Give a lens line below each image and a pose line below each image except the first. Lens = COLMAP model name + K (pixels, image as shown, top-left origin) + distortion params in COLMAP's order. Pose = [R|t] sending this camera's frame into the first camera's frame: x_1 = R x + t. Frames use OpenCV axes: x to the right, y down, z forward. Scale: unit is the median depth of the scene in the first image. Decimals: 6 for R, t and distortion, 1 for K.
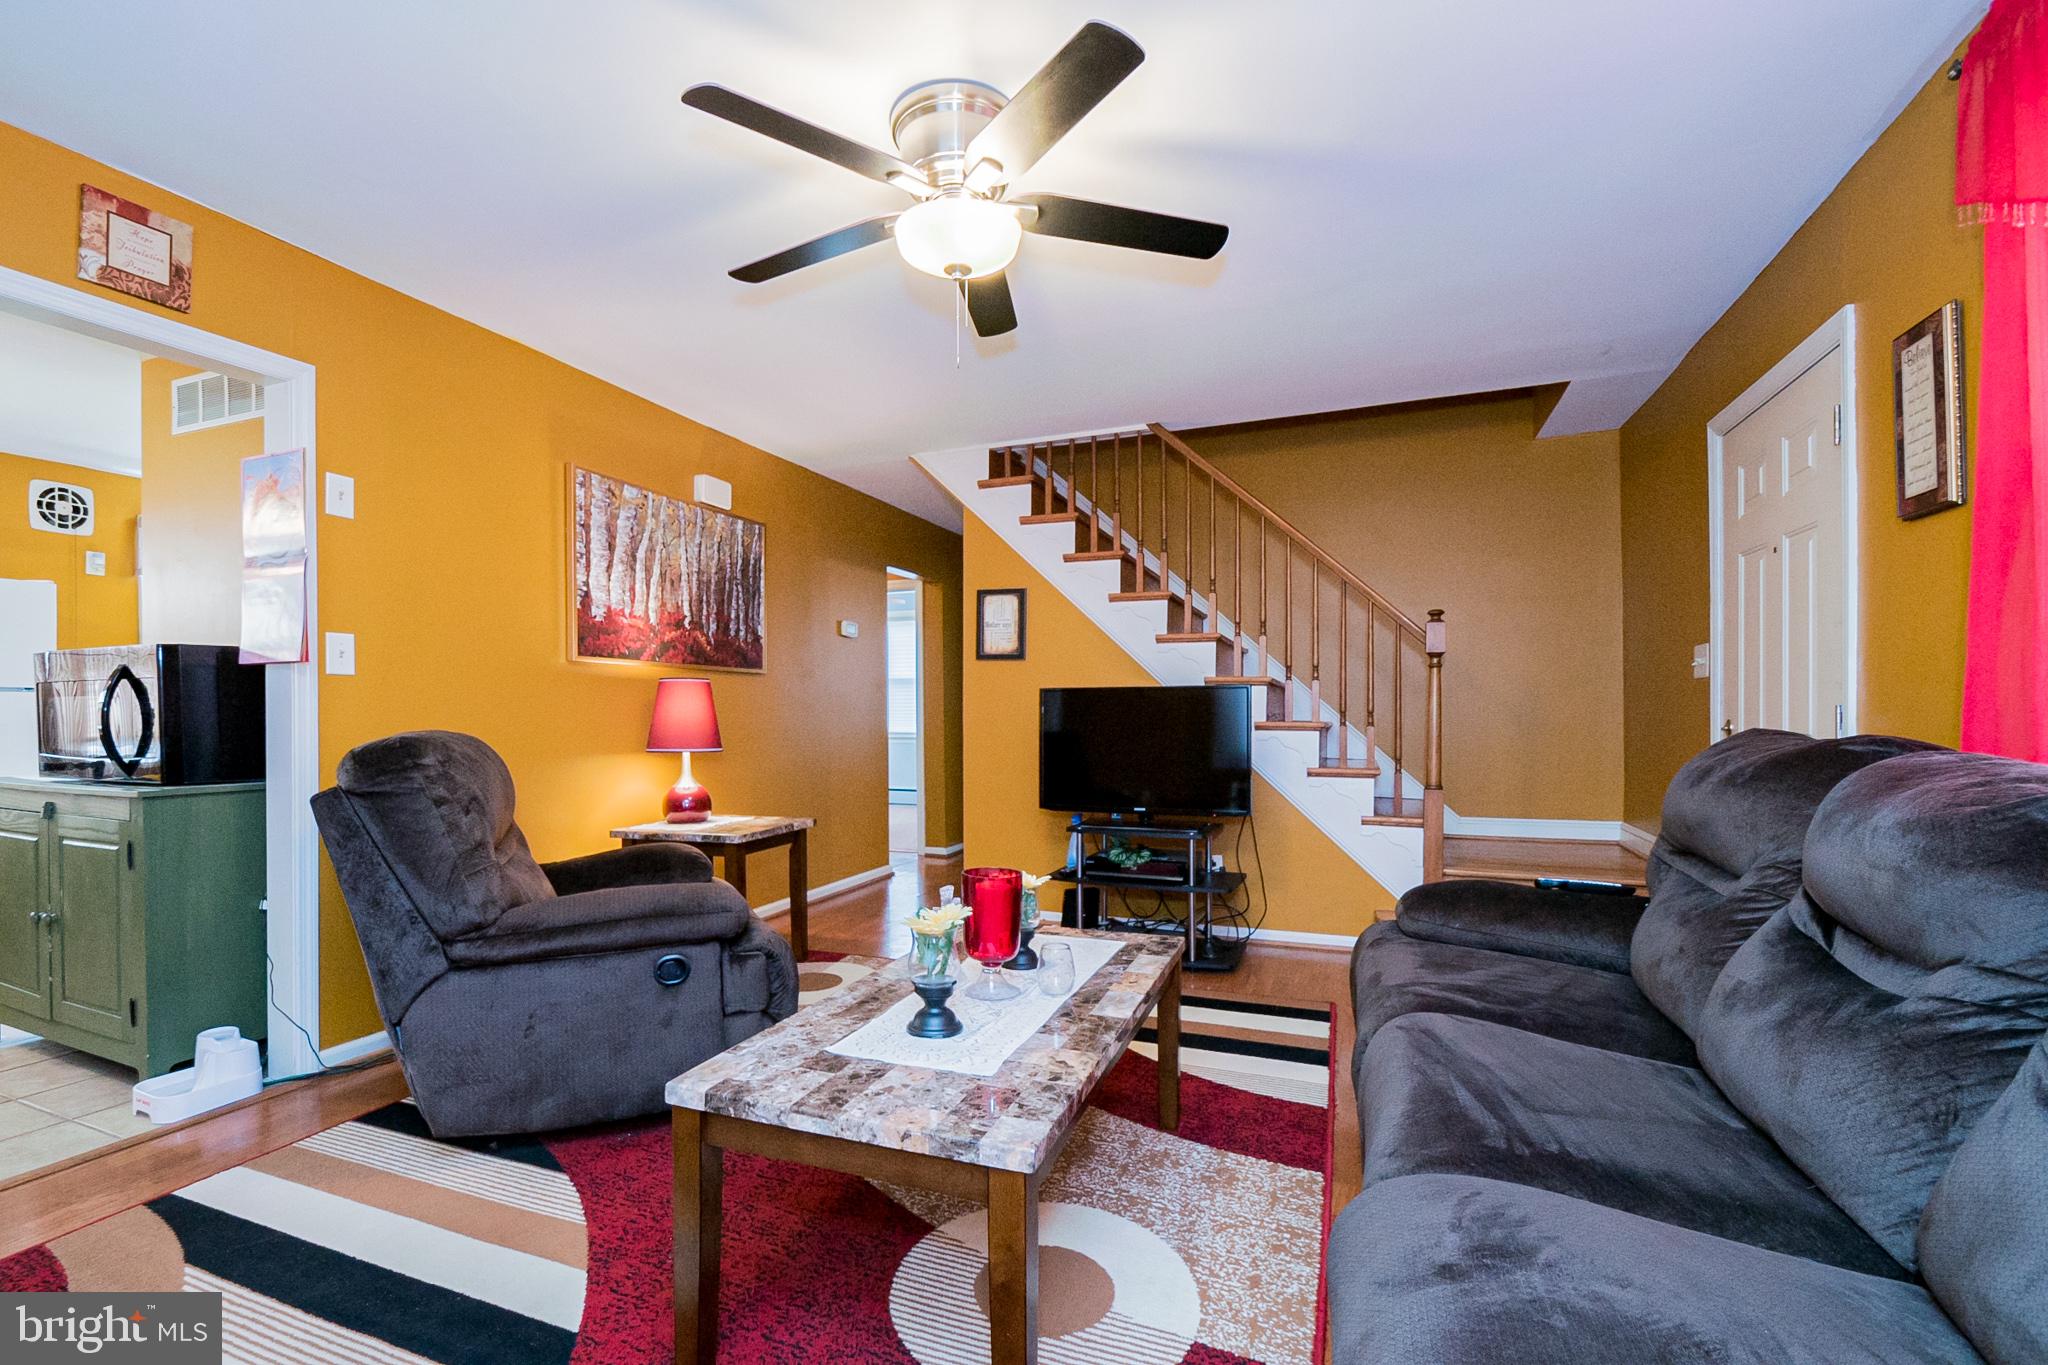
lens RADIAL K [[907.0, 0, 993.6], [0, 907.0, 723.0], [0, 0, 1]] dist [-0.007015, -0.003301]
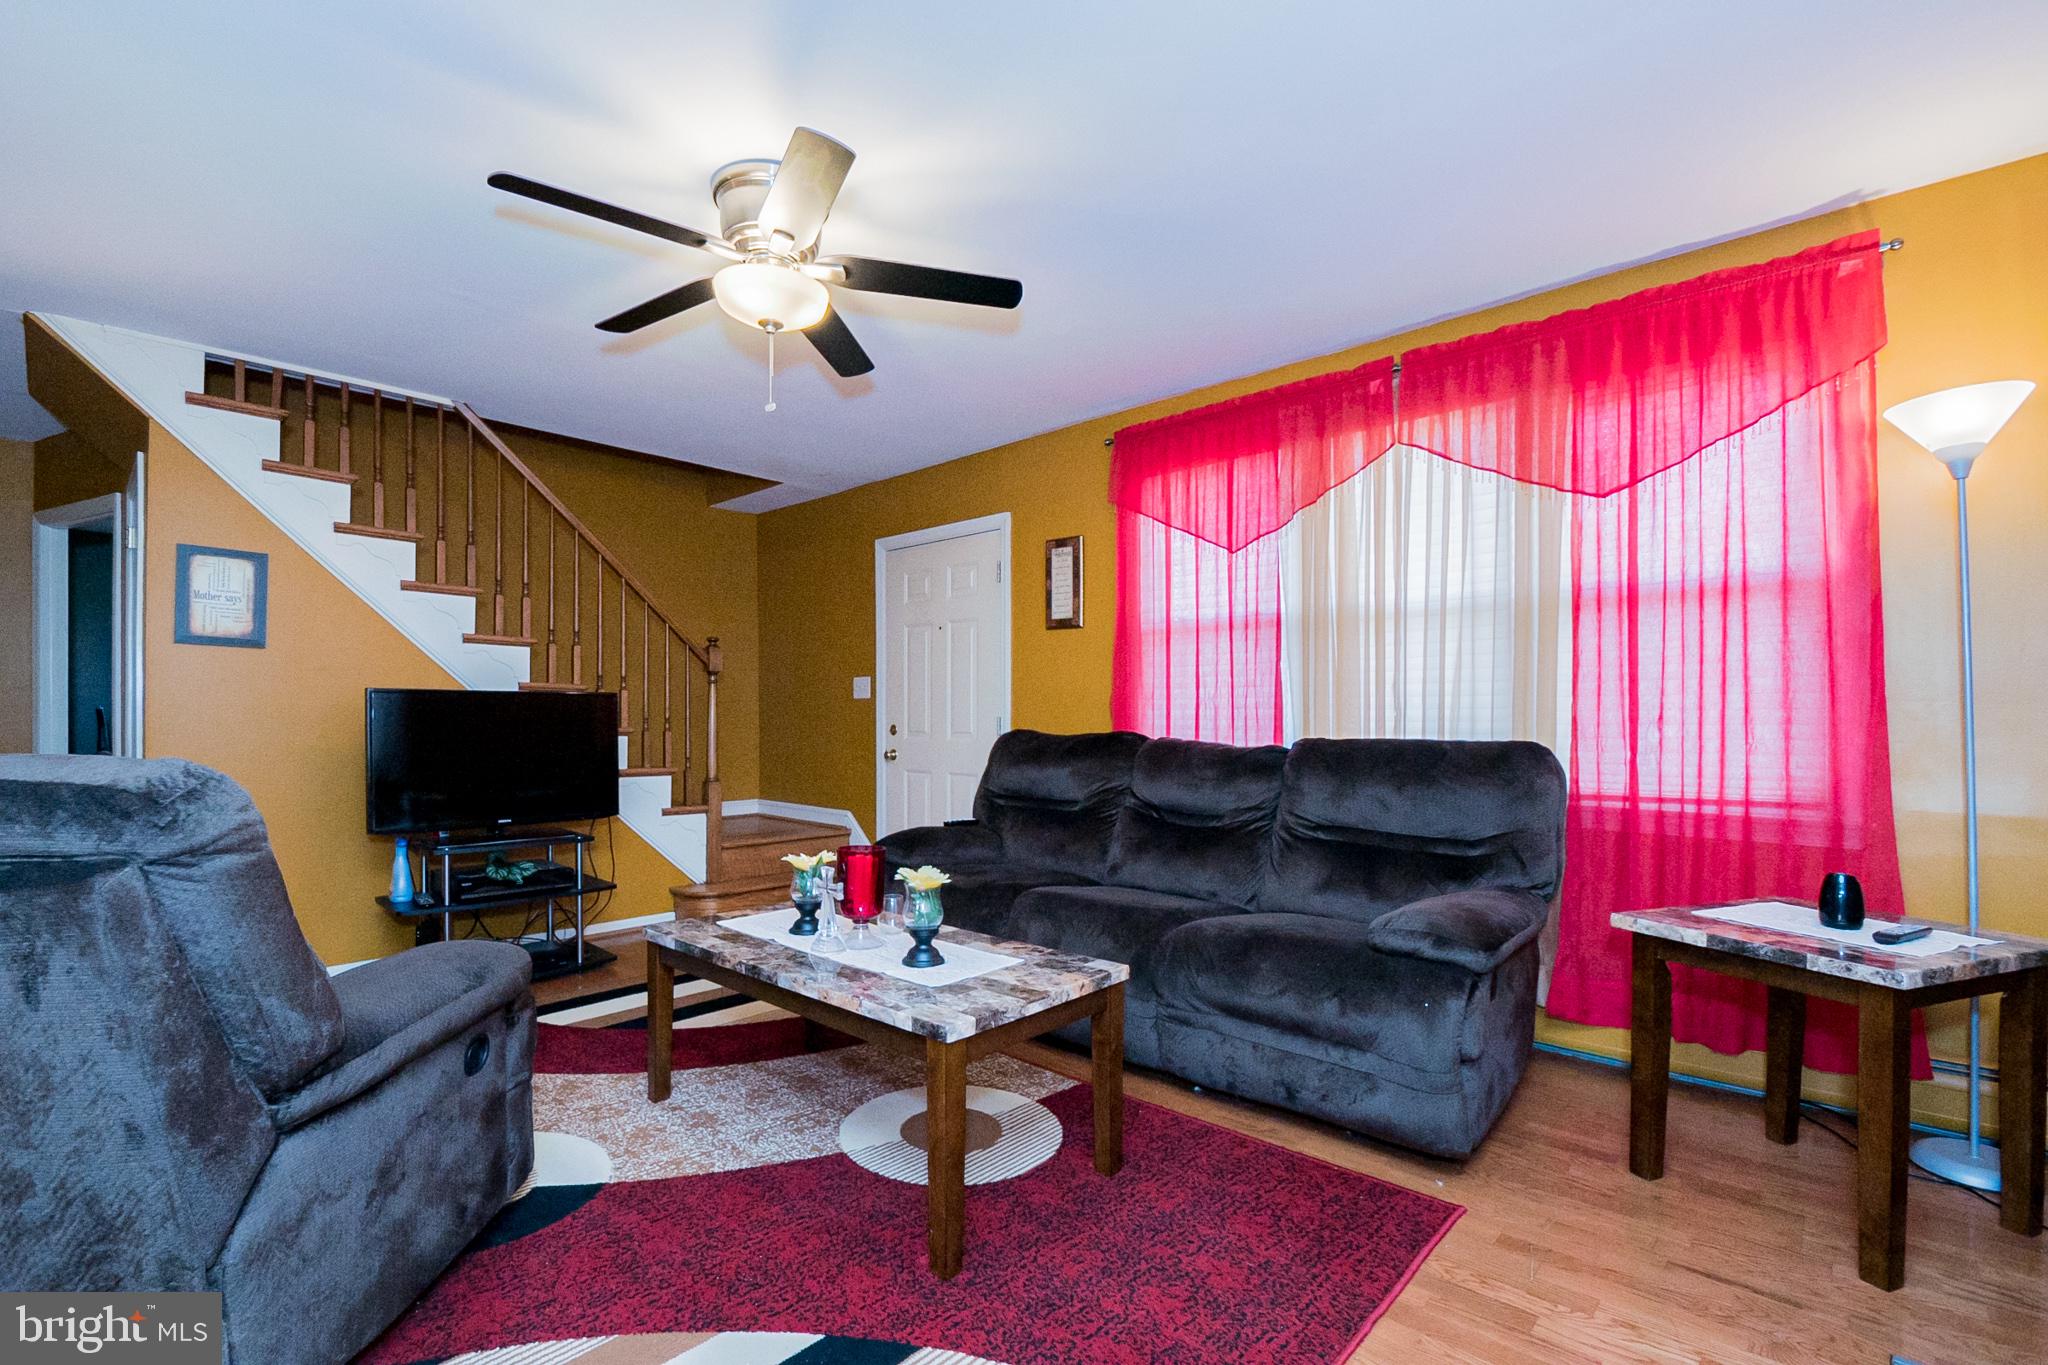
lens RADIAL K [[907.0, 0, 995.9], [0, 907.0, 722.7], [0, 0, 1]] dist [-0.007015, -0.003301]
pose [[0.371109, 0.001933, 0.928587, -0.522428], [0.005322, 0.999977, -0.004209, -0.000187], [-0.928574, 0.006504, 0.371091, 0.176246]]
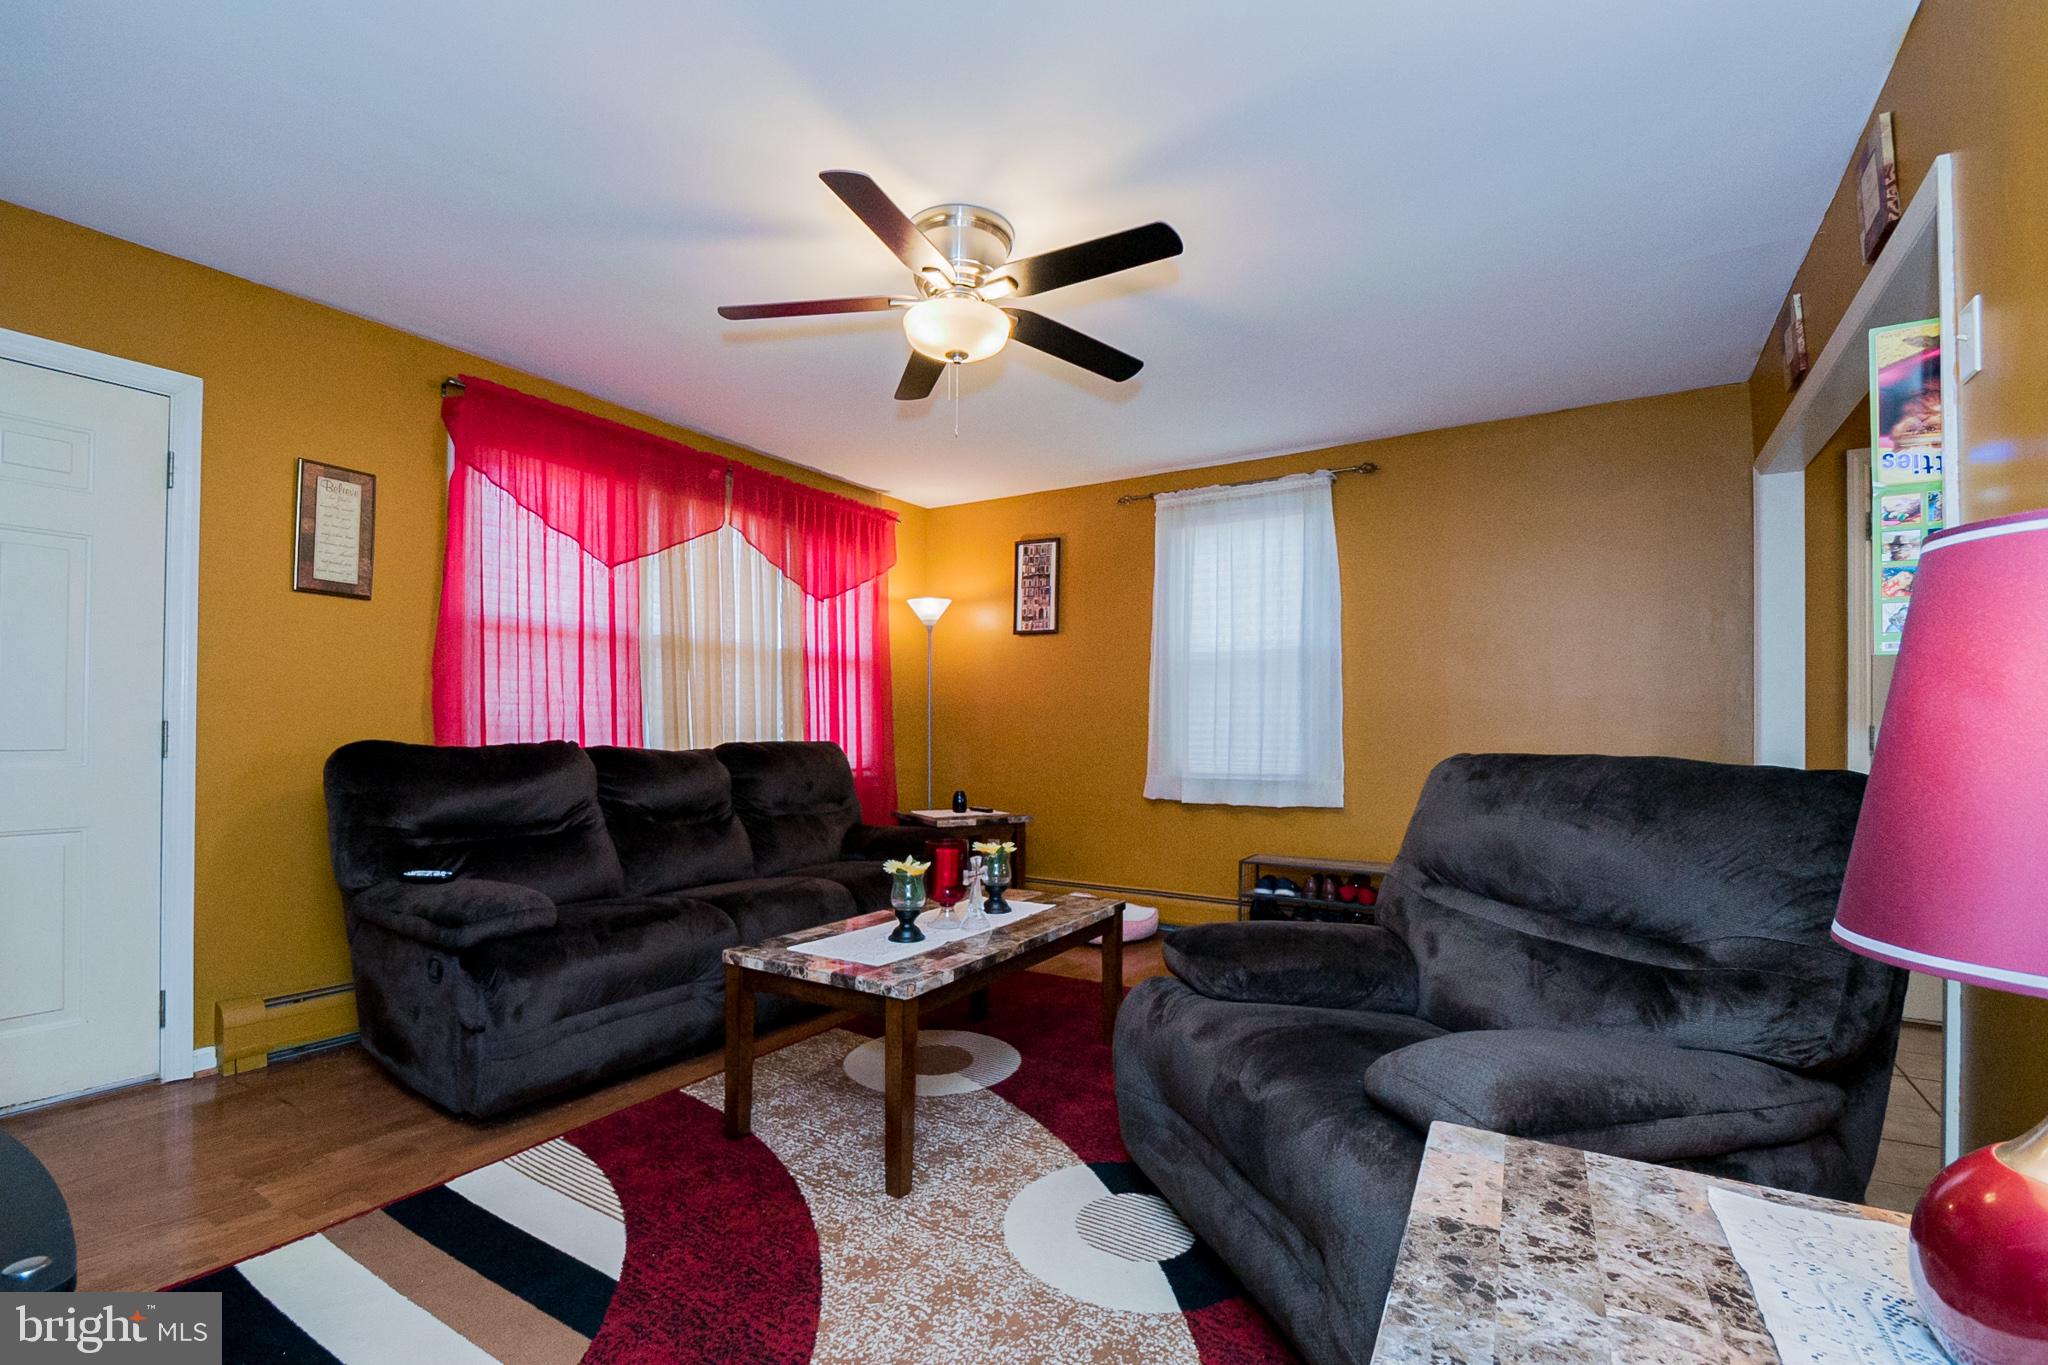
lens RADIAL K [[907.0, 0, 988.0], [0, 907.0, 729.6], [0, 0, 1]] dist [-0.007015, -0.003301]
pose [[-0.980477, -0.002439, 0.196621, -0.166486], [-0.000832, 0.999966, 0.008255, -0.011720], [-0.196634, 0.007930, -0.980445, 1.150581]]
